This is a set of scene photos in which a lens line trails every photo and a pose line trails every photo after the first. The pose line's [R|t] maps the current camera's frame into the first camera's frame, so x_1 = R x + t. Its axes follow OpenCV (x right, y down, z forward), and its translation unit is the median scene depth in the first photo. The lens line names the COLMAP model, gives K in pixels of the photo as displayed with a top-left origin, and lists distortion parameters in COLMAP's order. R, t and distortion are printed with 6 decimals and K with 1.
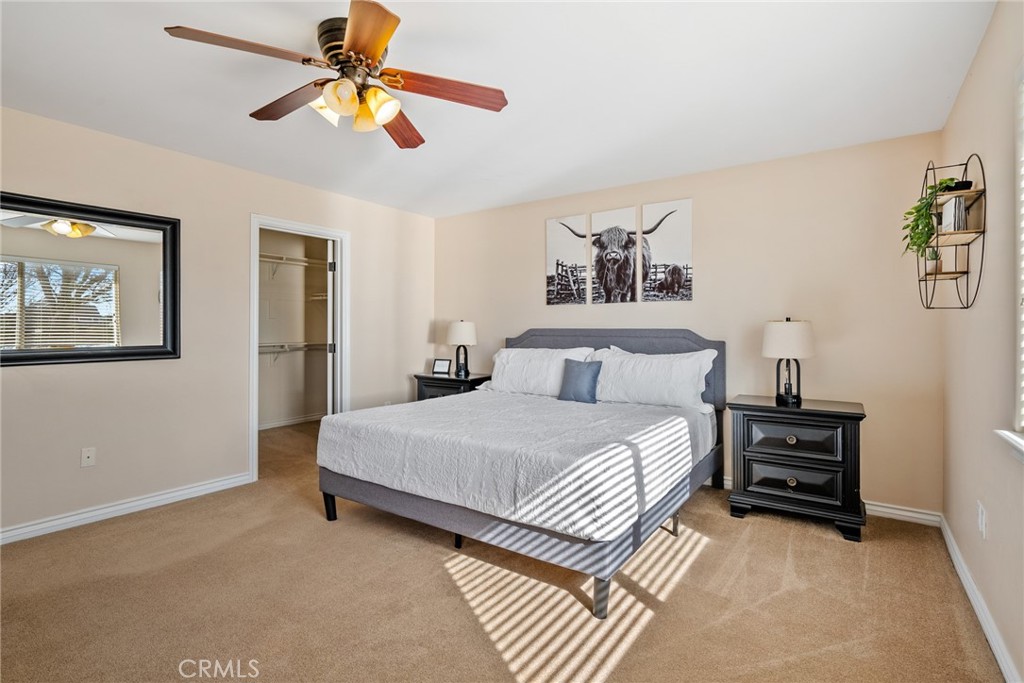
lens RADIAL K [[474.4, 0, 489.0], [0, 474.4, 323.7], [0, 0, 1]] dist [-0.002708, 0.003803]
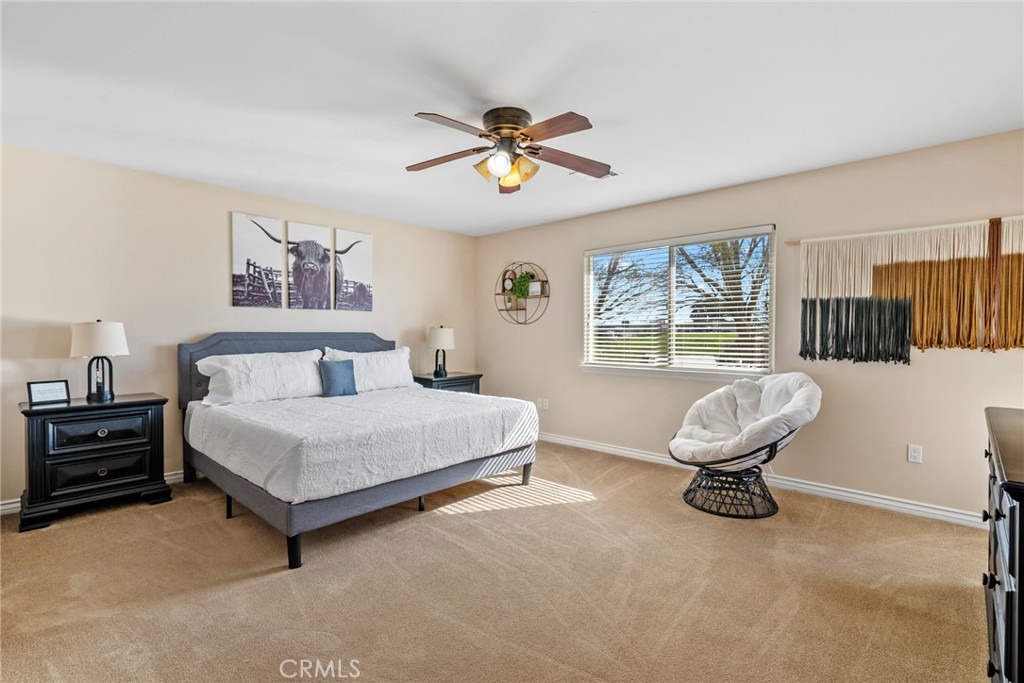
lens RADIAL K [[474.4, 0, 509.7], [0, 474.4, 343.2], [0, 0, 1]] dist [-0.002708, 0.003803]
pose [[0.156485, -0.022021, 0.987435, -0.752158], [-0.009949, 0.999666, 0.023870, 0.004614], [-0.987630, -0.013559, 0.156214, 0.361018]]
